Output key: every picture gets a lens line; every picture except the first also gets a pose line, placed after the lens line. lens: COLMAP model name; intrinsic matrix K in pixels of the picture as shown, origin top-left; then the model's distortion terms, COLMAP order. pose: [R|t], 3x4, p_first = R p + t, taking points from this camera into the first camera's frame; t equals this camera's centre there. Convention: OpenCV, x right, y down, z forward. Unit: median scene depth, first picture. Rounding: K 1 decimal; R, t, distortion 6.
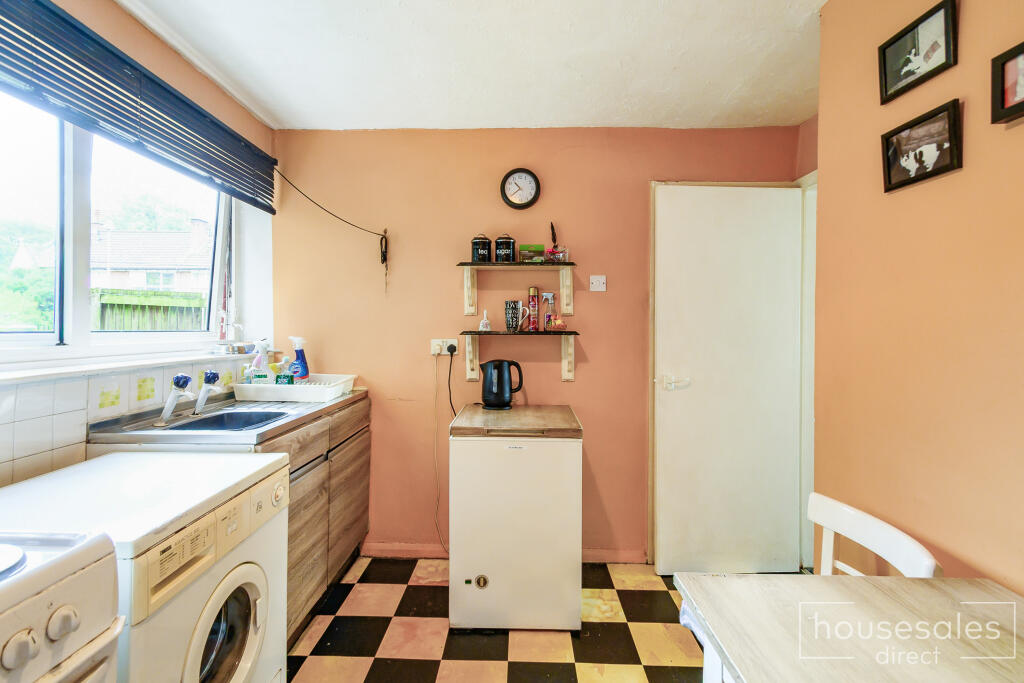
lens RADIAL K [[454.9, 0, 512.0], [0, 454.9, 341.5], [0, 0, 1]] dist [0.000234, 0.001060]
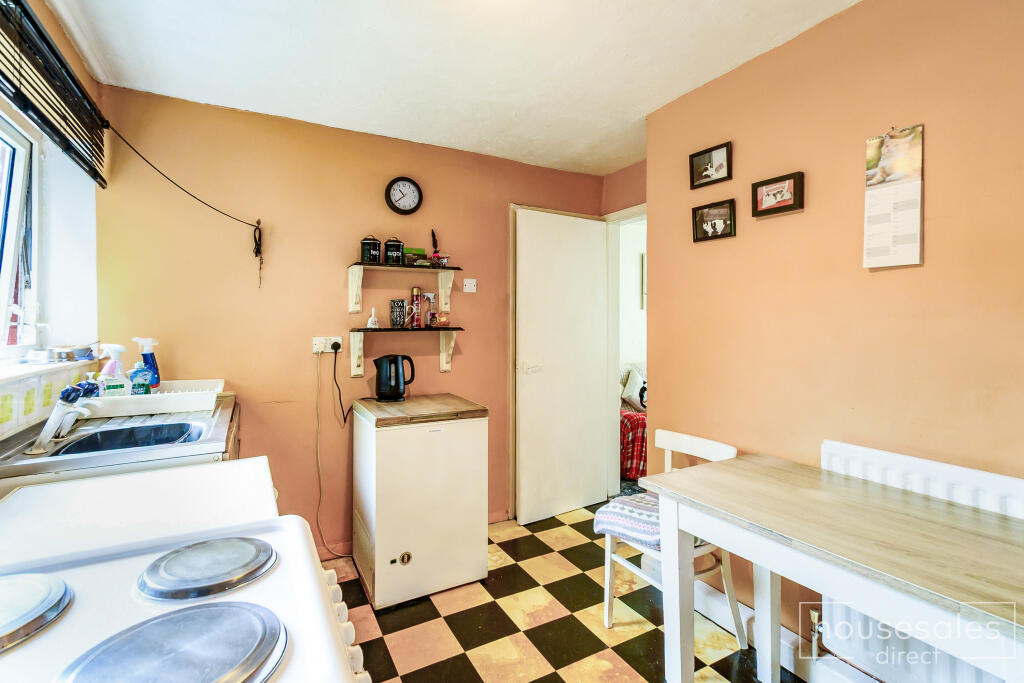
lens RADIAL K [[462.8, 0, 507.1], [0, 462.8, 334.5], [0, 0, 1]] dist [0.001838, 0.000348]
pose [[0.870775, -0.020119, 0.491270, -0.323047], [0.022906, 0.999738, 0.000341, -0.001908], [-0.491148, 0.010957, 0.871007, -0.075068]]
